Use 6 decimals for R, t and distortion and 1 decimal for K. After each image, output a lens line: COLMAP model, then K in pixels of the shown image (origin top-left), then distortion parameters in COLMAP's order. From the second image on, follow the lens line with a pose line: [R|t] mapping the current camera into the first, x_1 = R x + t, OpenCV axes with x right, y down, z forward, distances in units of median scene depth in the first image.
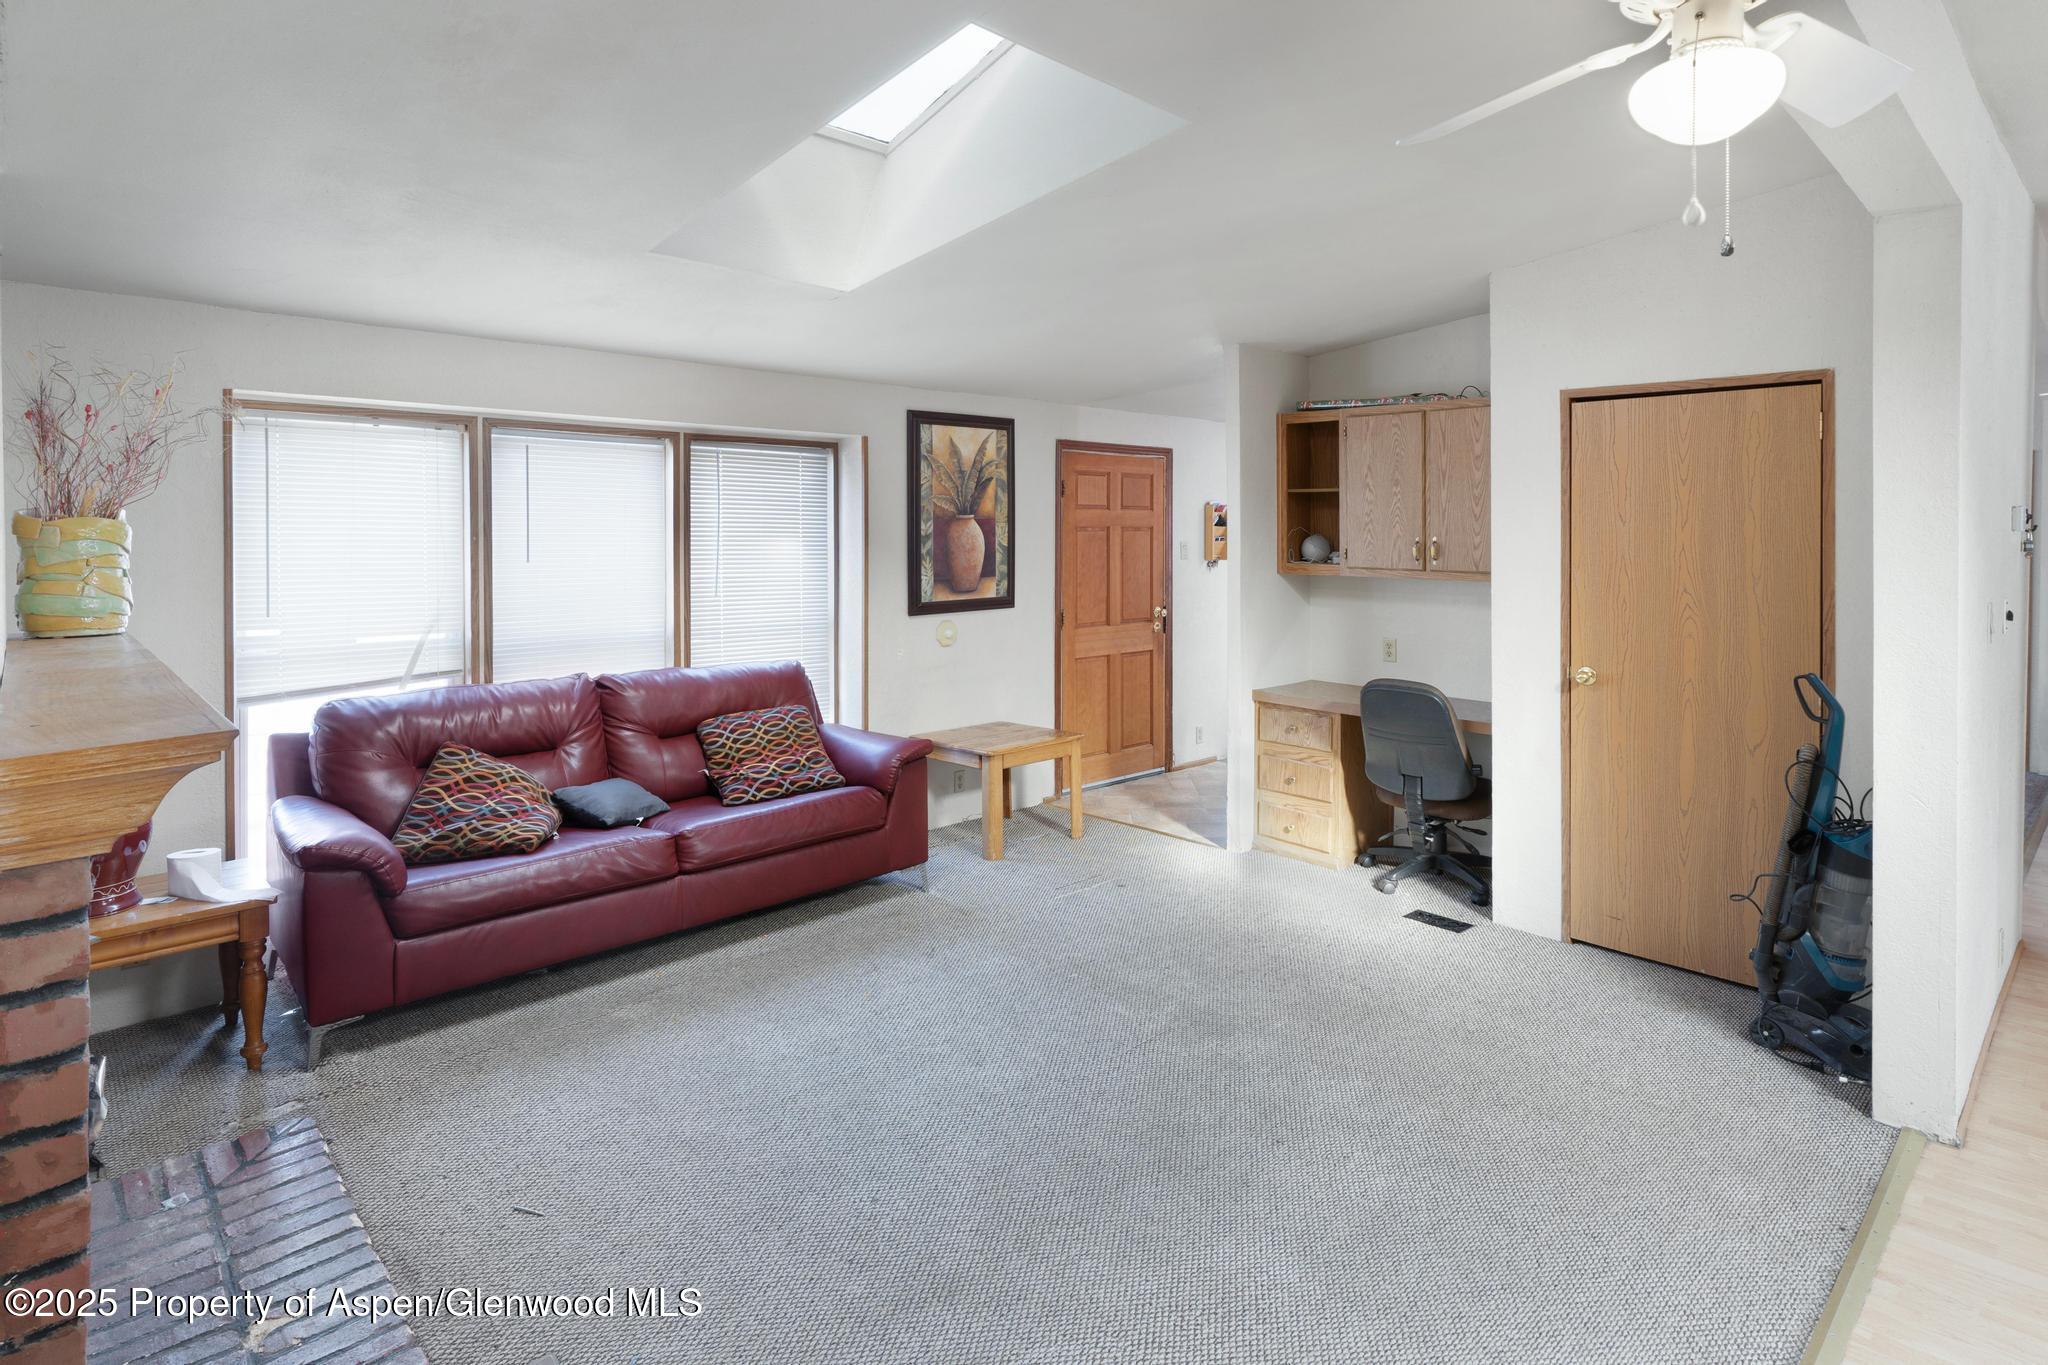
lens RADIAL K [[1075.7, 0, 1031.4], [0, 1075.7, 643.9], [0, 0, 1]] dist [-0.003509, -0.000282]
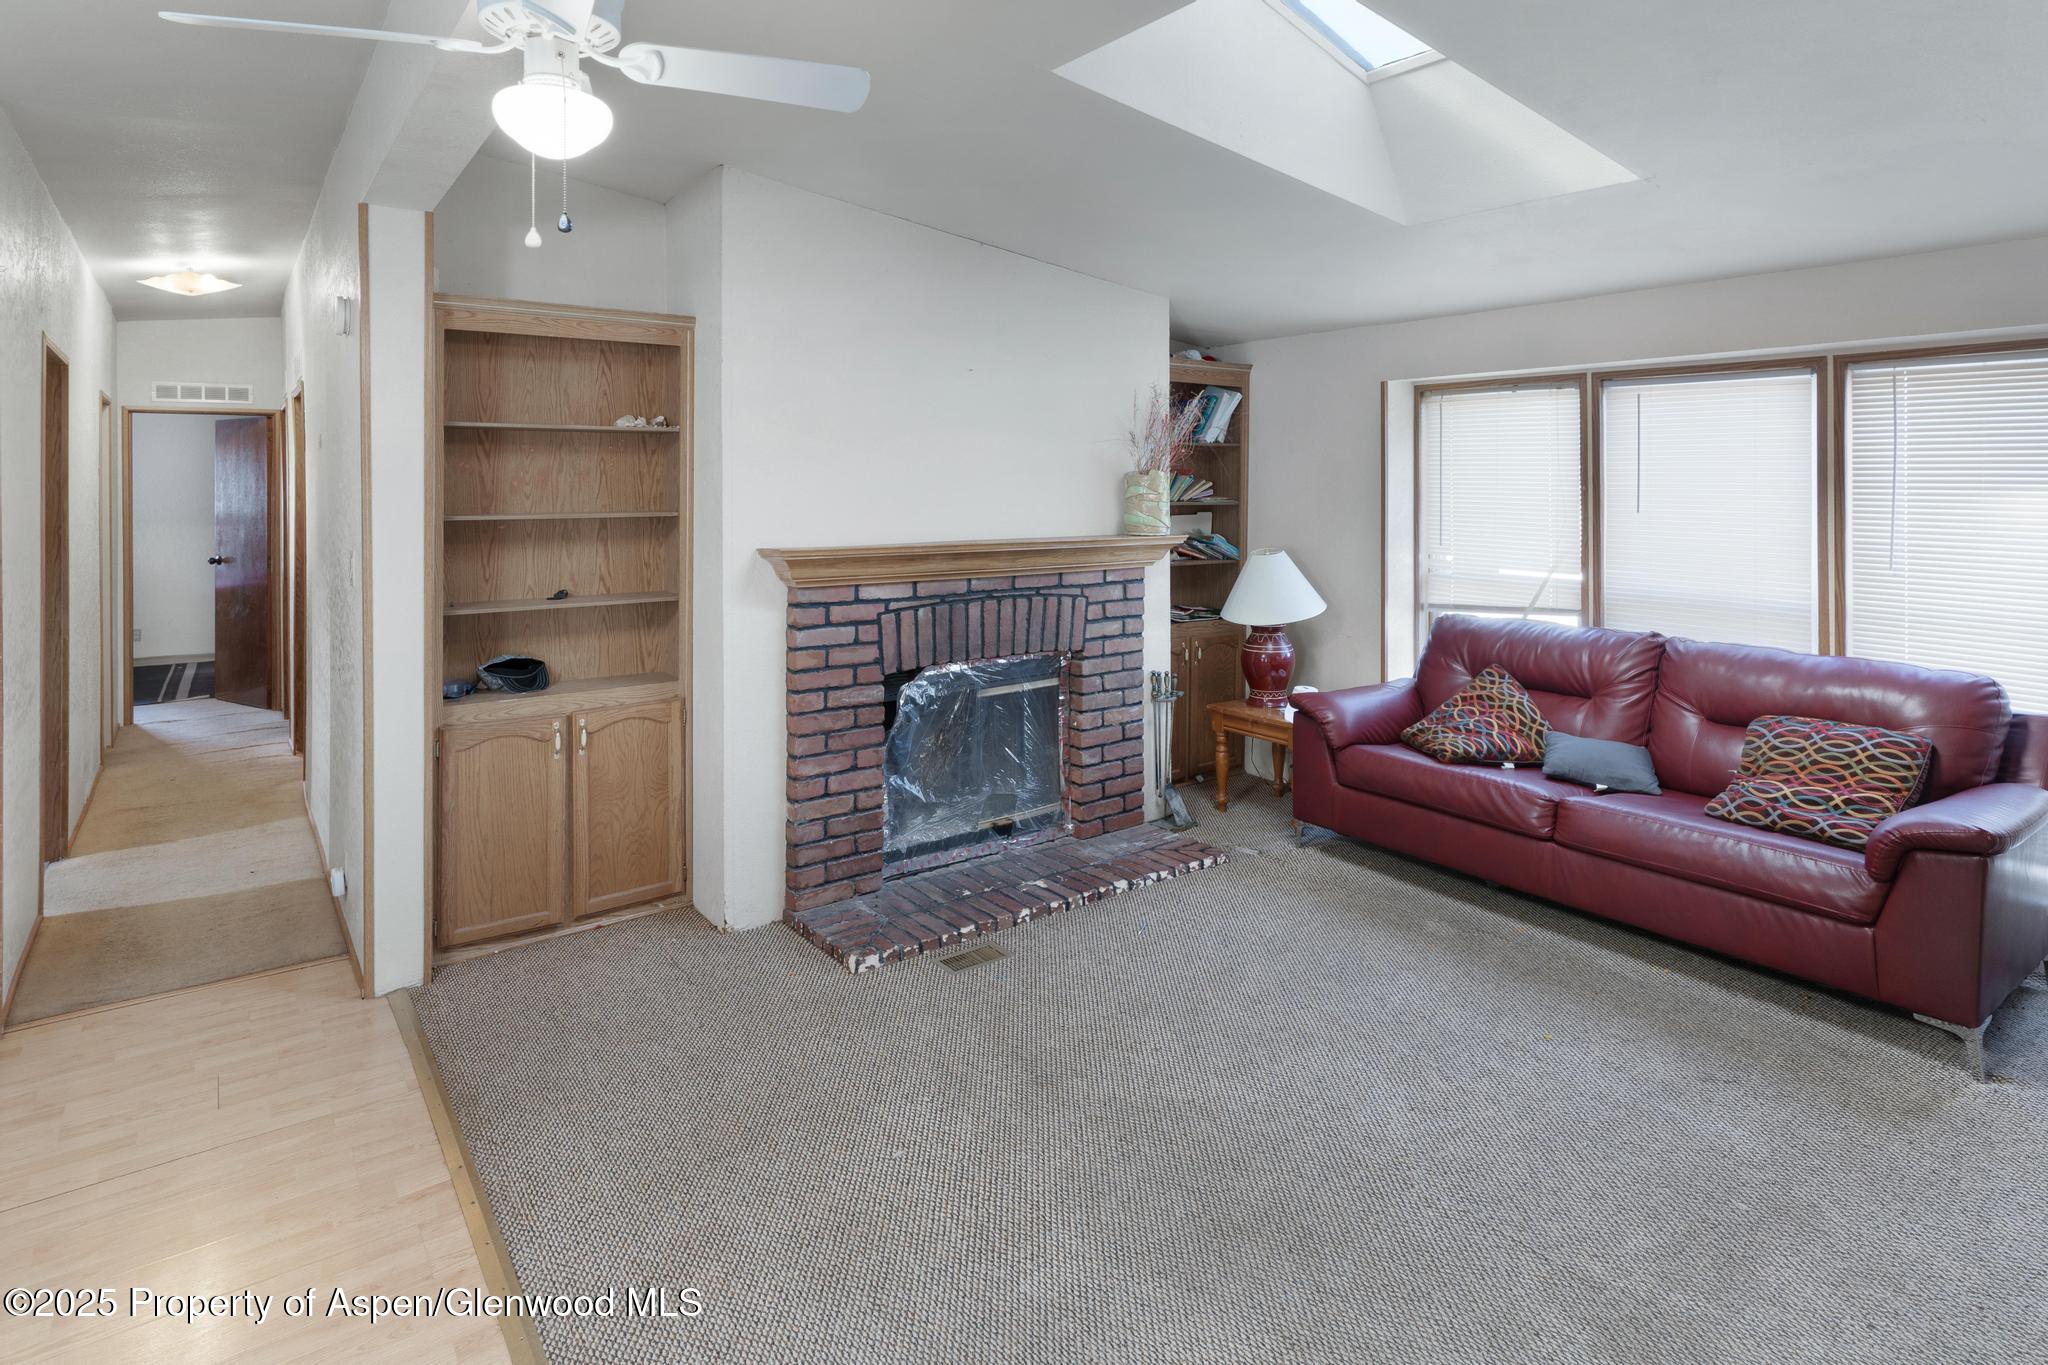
lens RADIAL K [[1075.7, 0, 1031.4], [0, 1075.7, 643.9], [0, 0, 1]] dist [-0.003509, -0.000282]
pose [[-0.123415, 0.148096, -0.981242, 1.710579], [-0.104134, 0.981409, 0.161219, -0.170437], [0.986876, 0.122077, -0.105699, 1.655234]]
